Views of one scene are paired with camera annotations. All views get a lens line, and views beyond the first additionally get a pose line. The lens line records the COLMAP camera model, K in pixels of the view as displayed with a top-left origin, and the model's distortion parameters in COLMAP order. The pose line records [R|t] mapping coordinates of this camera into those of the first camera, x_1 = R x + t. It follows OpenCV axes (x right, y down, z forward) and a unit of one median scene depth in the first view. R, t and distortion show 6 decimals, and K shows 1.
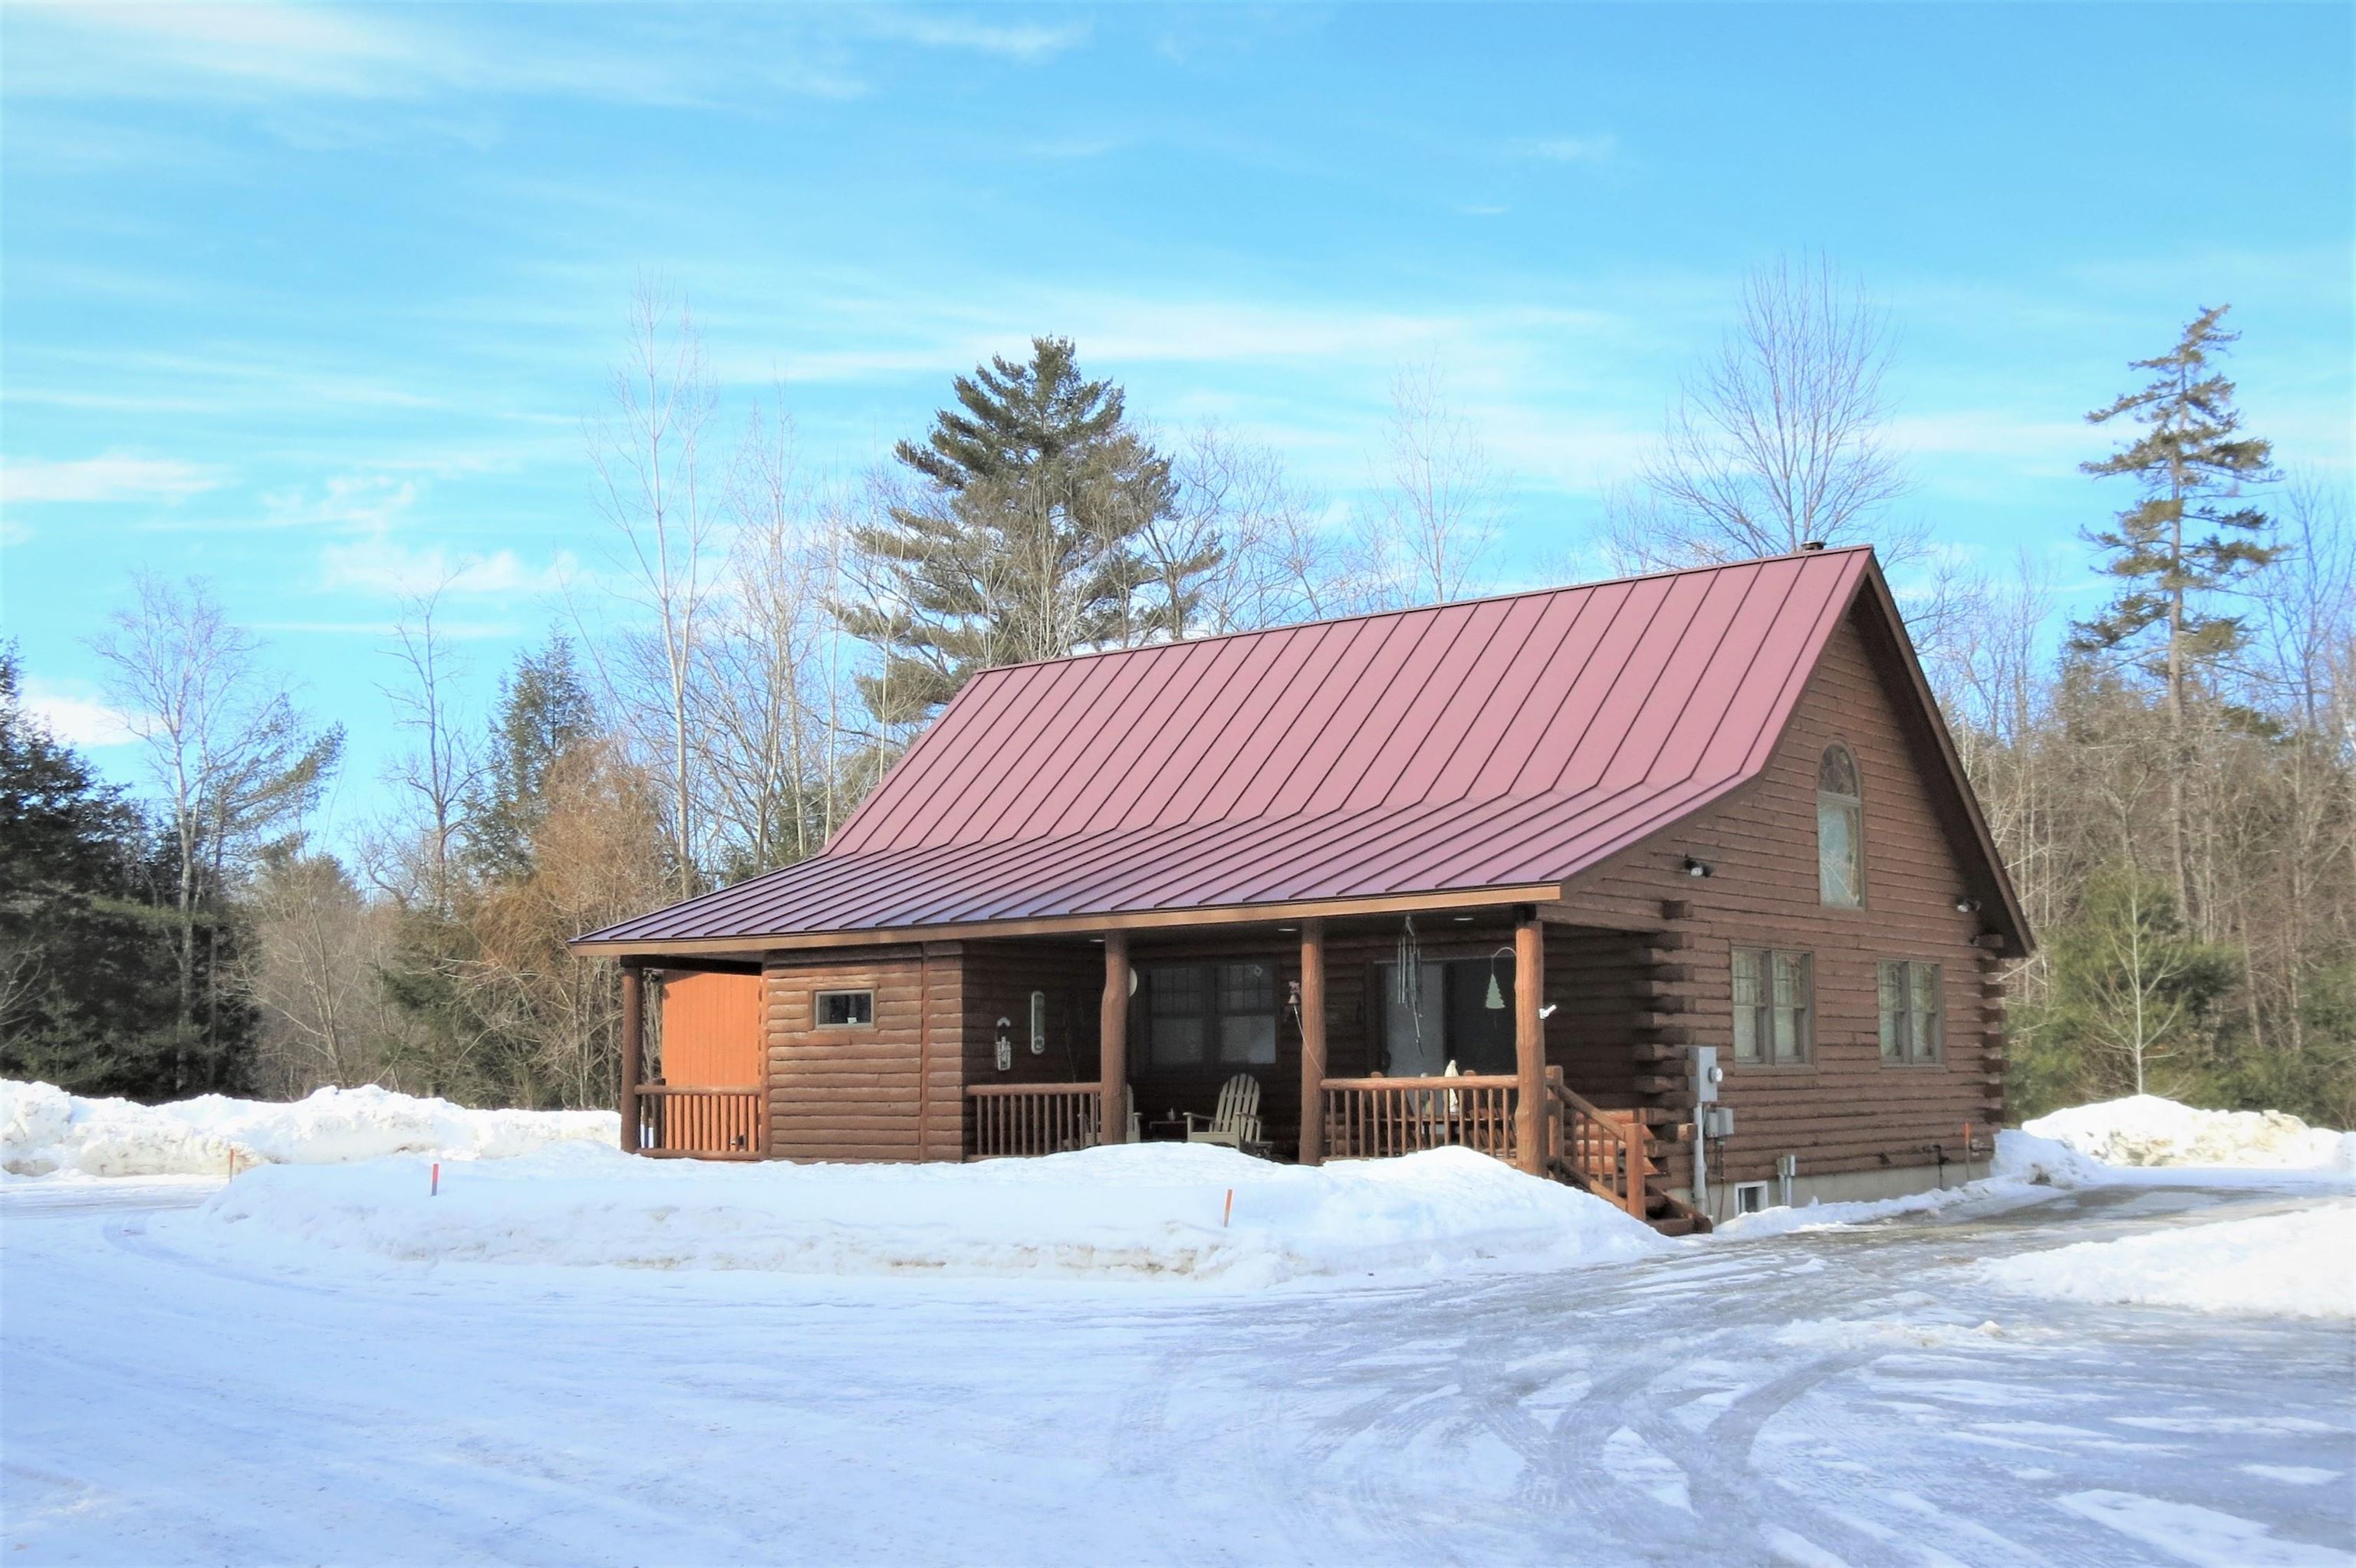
lens RADIAL K [[2468.7, 0, 1178.0], [0, 2468.7, 784.0], [0, 0, 1]] dist [-0.083419, 0.006417]
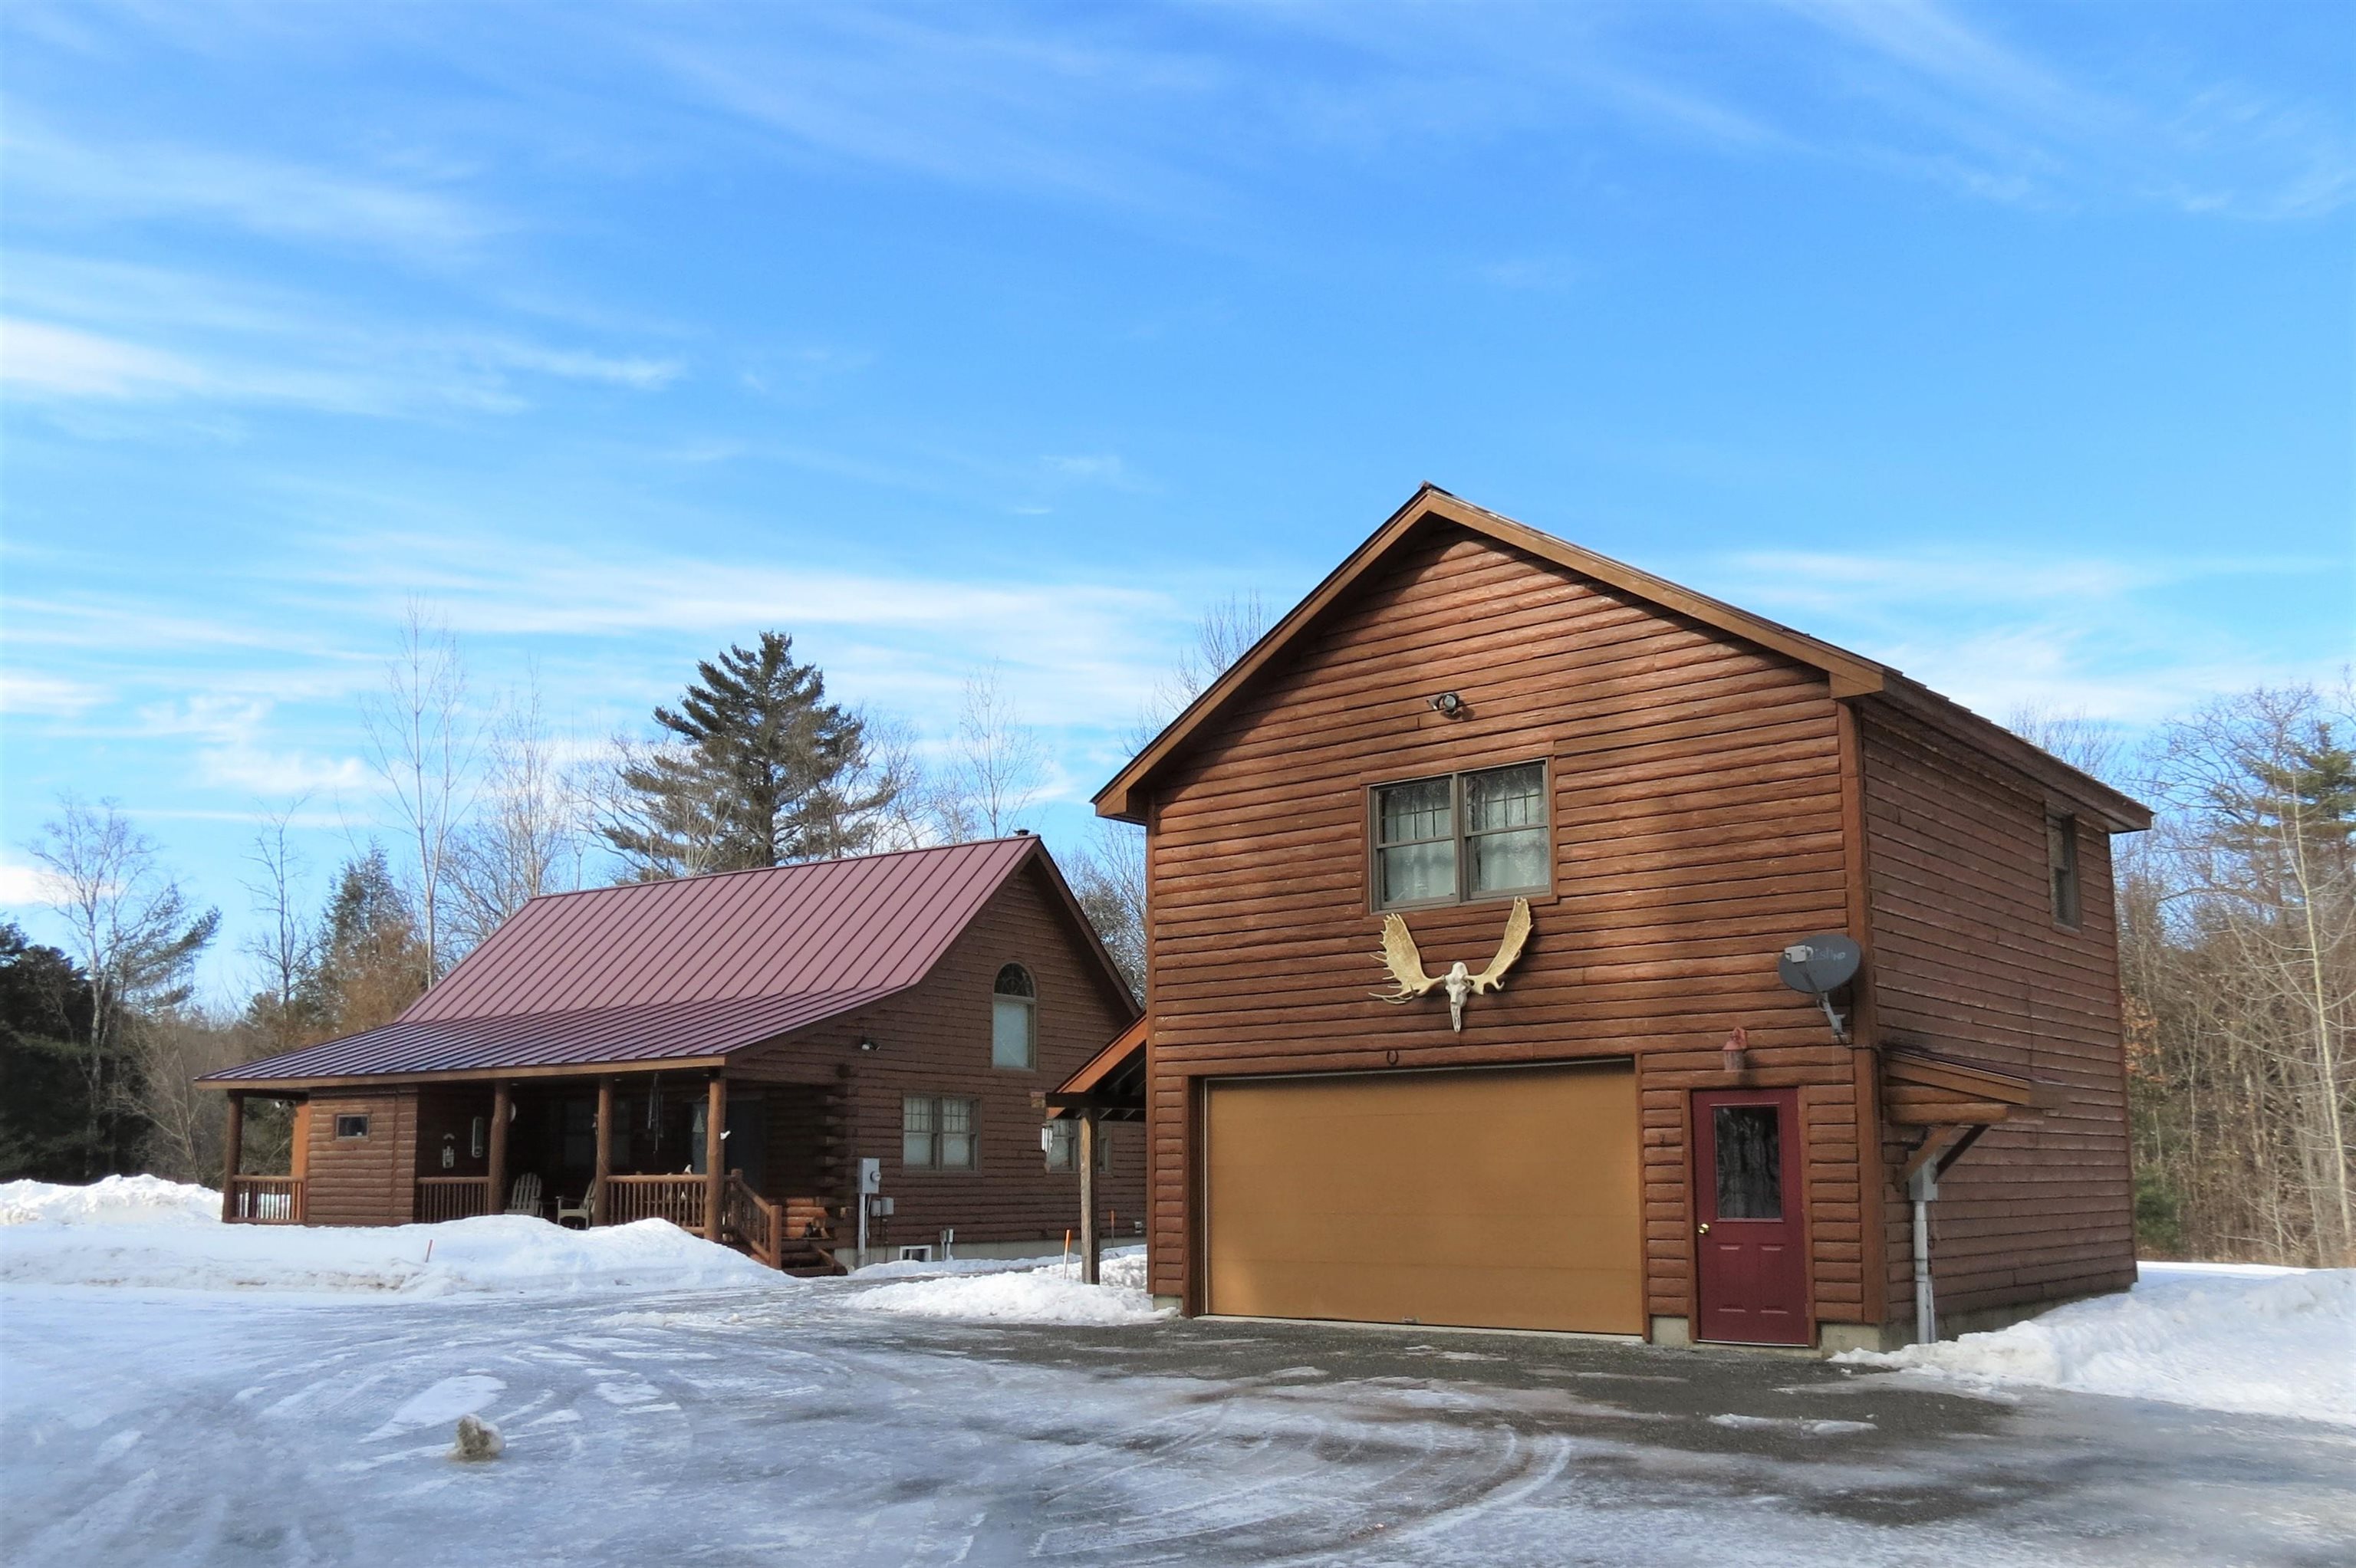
lens RADIAL K [[1956.1, 0, 1179.2], [0, 1956.1, 881.7], [0, 0, 1]] dist [-0.035170, -0.006185]
pose [[0.998482, 0.016226, 0.052633, 0.321410], [-0.014573, 0.999393, -0.031635, -0.031555], [-0.053115, 0.030820, 0.998113, -0.250141]]
